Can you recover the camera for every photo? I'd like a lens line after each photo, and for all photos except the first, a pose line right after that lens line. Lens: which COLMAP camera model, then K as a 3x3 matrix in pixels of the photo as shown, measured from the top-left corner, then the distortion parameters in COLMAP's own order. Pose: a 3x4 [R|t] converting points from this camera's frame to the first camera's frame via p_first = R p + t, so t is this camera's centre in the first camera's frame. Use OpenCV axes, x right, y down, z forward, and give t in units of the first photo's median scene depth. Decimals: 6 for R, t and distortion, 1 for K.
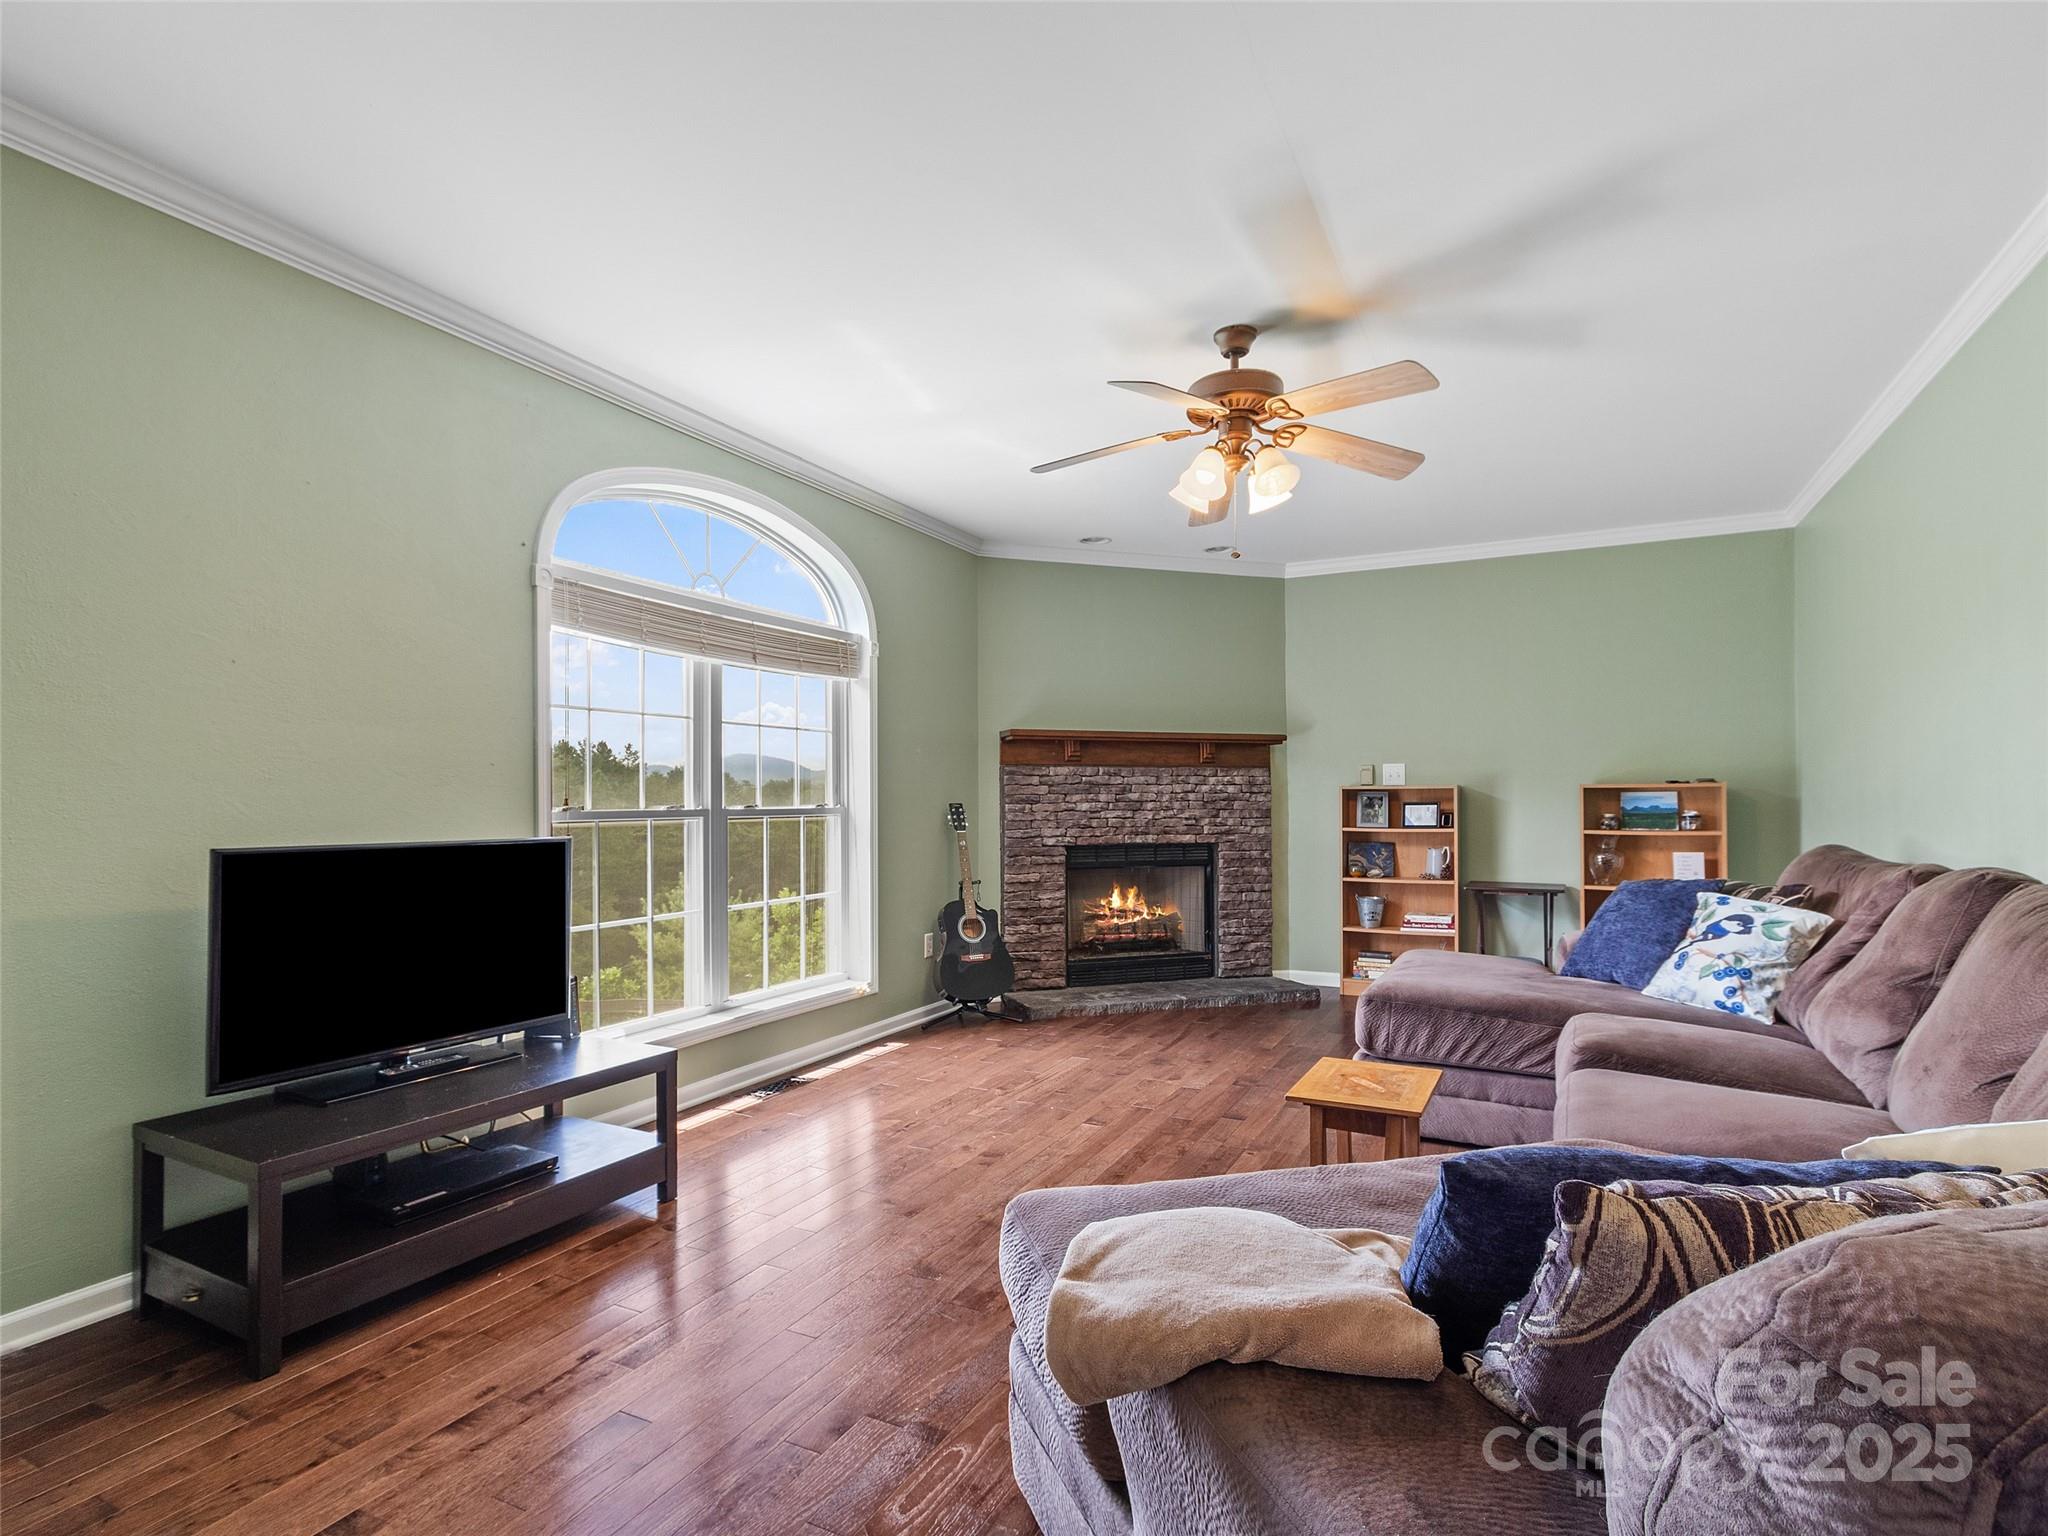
lens RADIAL K [[1055.0, 0, 1010.3], [0, 1055.0, 782.1], [0, 0, 1]] dist [0.003043, -0.000041]
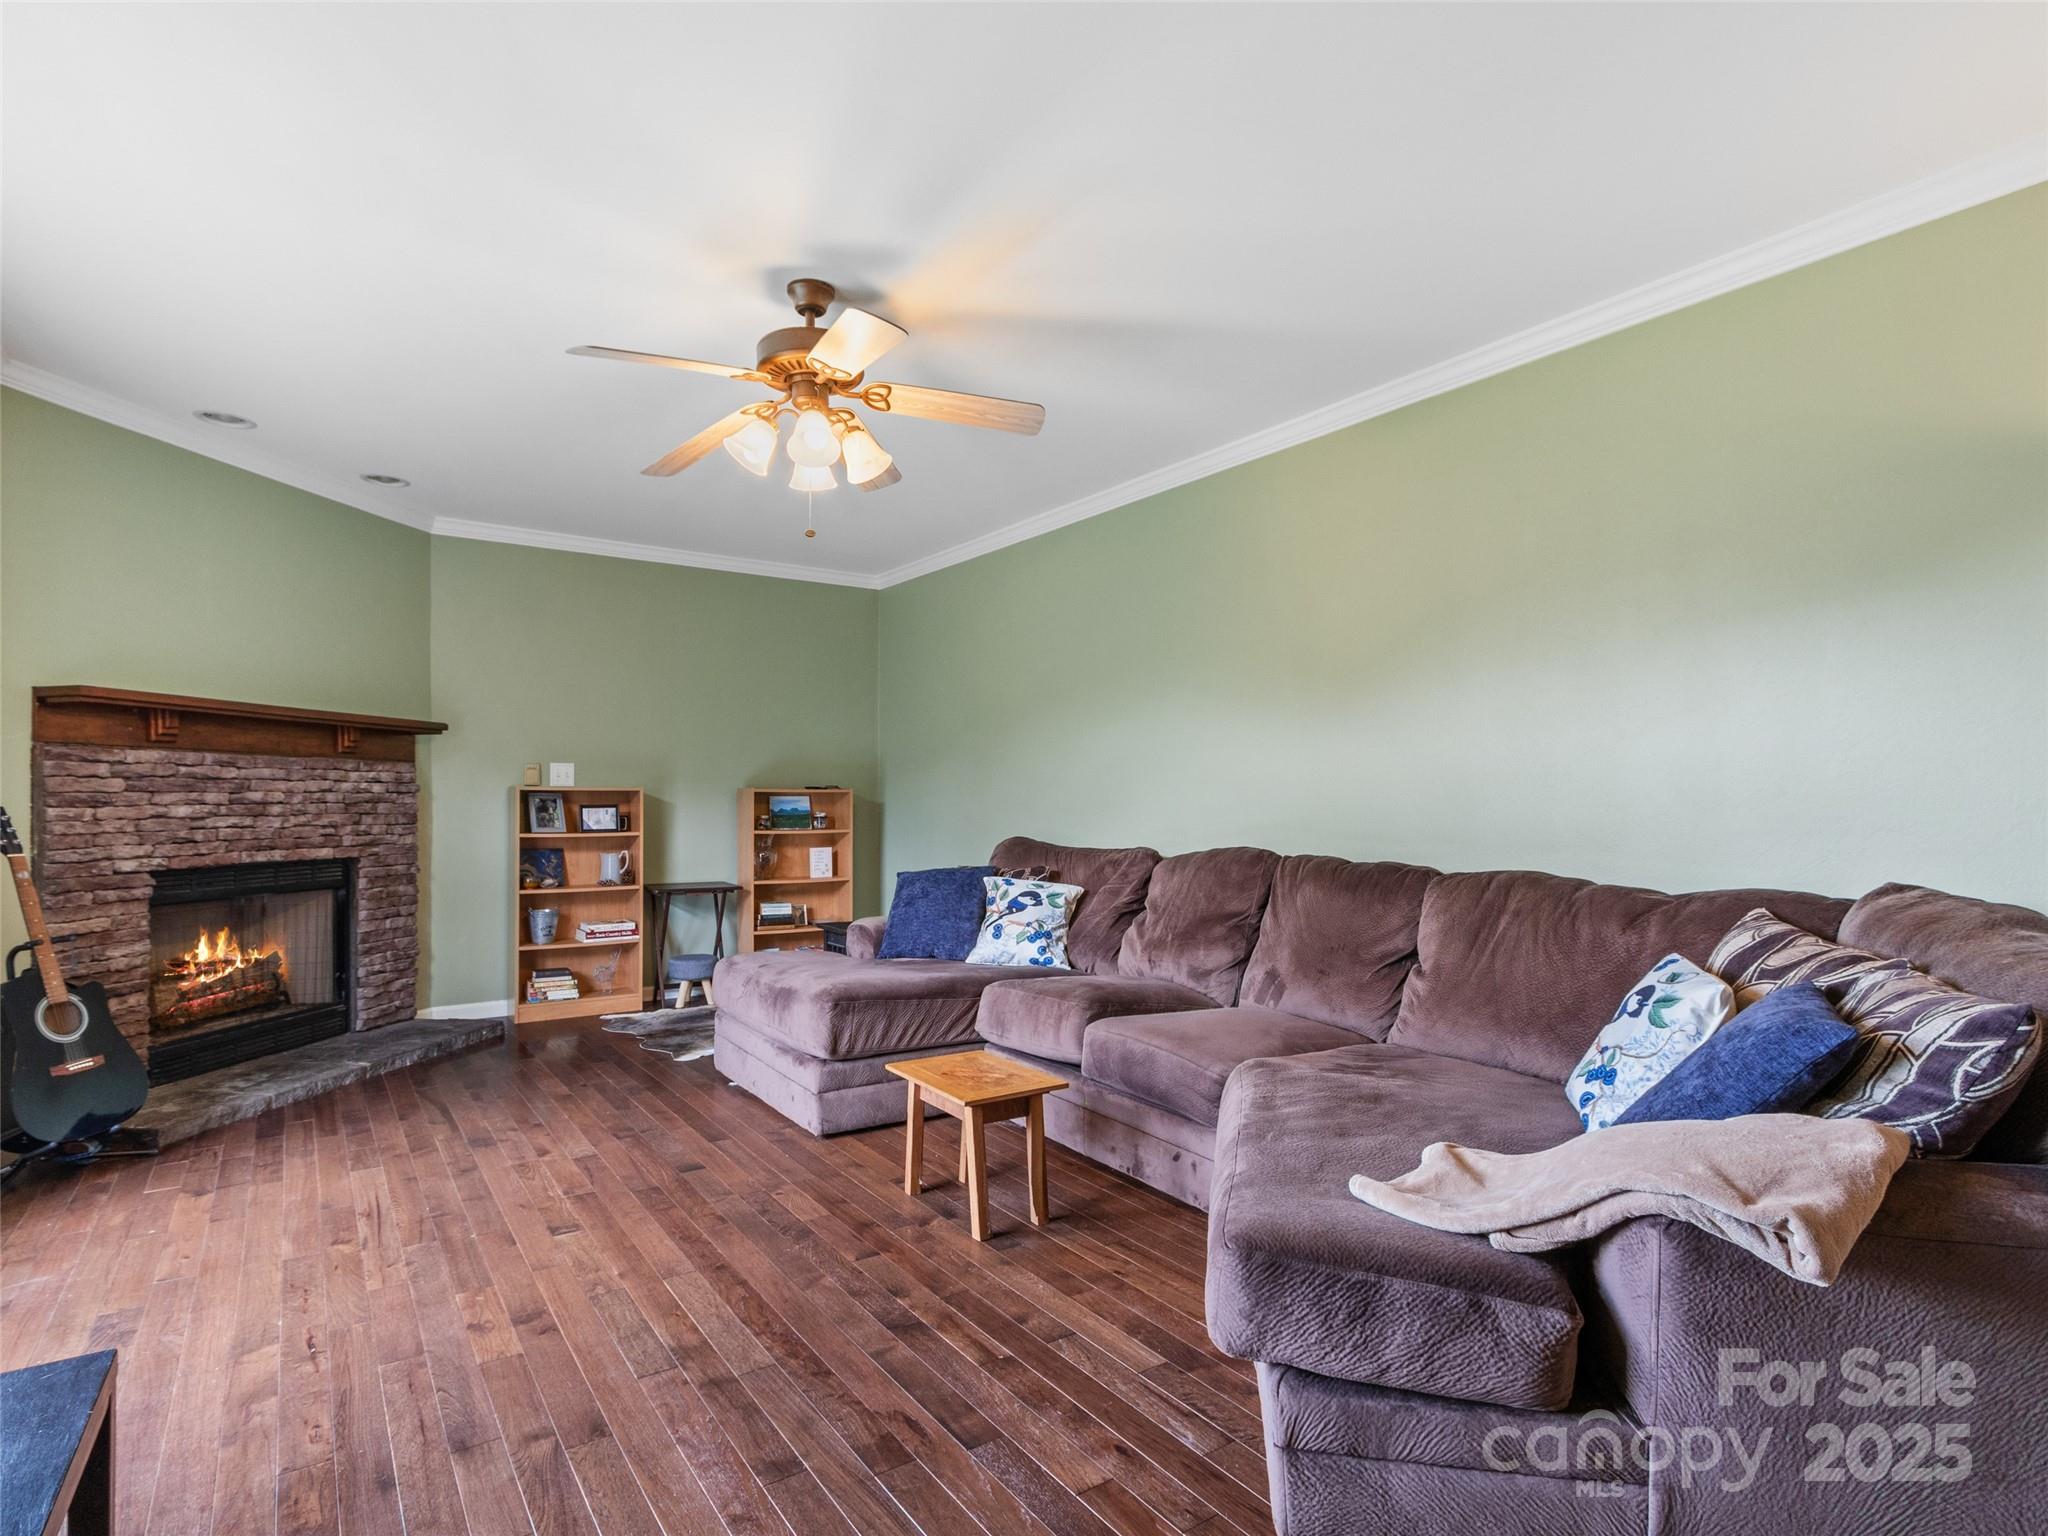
lens RADIAL K [[1055.0, 0, 1013.2], [0, 1055.0, 779.6], [0, 0, 1]] dist [0.003043, -0.000041]
pose [[0.476929, 0.022130, 0.878663, -0.270483], [-0.018514, 0.999714, -0.015130, 0.003751], [-0.878747, -0.009052, 0.477203, 0.222743]]
